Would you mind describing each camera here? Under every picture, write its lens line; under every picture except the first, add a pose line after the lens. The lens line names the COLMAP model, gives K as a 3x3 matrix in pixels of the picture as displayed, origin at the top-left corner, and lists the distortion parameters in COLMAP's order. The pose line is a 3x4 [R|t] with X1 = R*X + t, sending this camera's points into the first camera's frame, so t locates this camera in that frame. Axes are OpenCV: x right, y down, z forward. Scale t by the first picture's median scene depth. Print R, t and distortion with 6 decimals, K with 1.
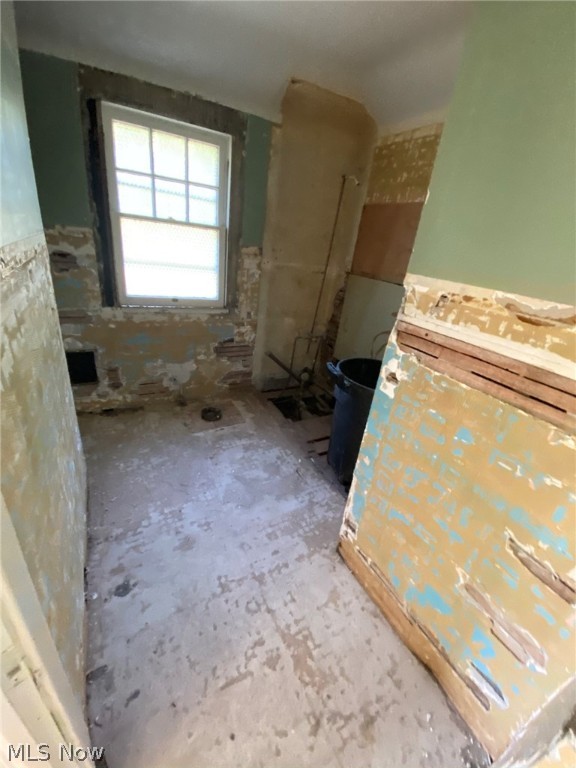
lens RADIAL K [[308.0, 0, 288.0], [0, 308.0, 384.0], [0, 0, 1]] dist [0.028082, -0.024421]
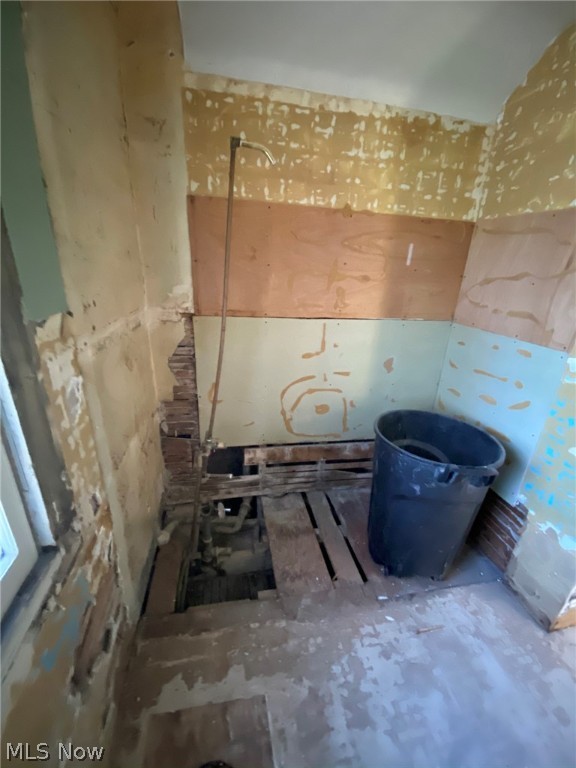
lens RADIAL K [[308.0, 0, 288.0], [0, 308.0, 384.0], [0, 0, 1]] dist [0.028082, -0.024421]
pose [[0.308726, -0.429442, 0.848686, -0.606171], [0.387277, 0.871715, 0.300215, -0.741745], [-0.868738, 0.235992, 0.435434, 1.336384]]
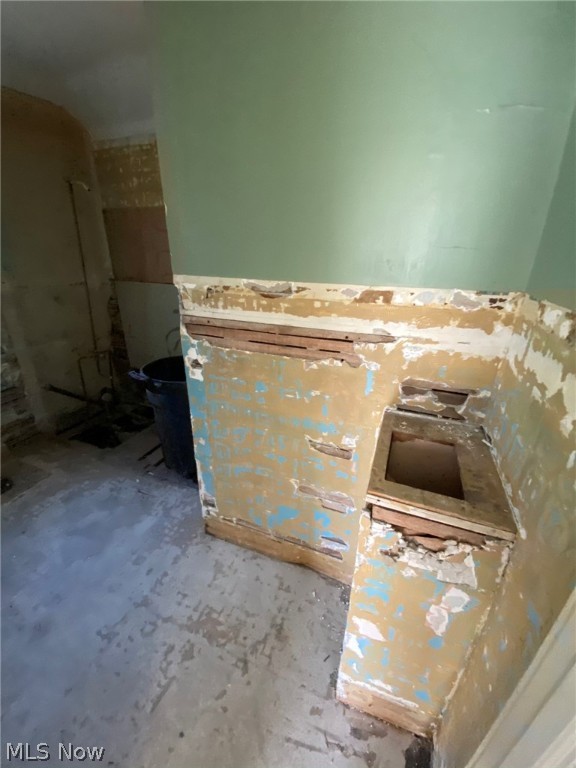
lens RADIAL K [[308.0, 0, 288.0], [0, 308.0, 384.0], [0, 0, 1]] dist [0.028082, -0.024421]
pose [[0.765306, -0.338213, 0.547648, -0.050138], [0.333329, 0.936098, 0.112301, 0.030586], [-0.550634, 0.096602, 0.829138, -0.126572]]
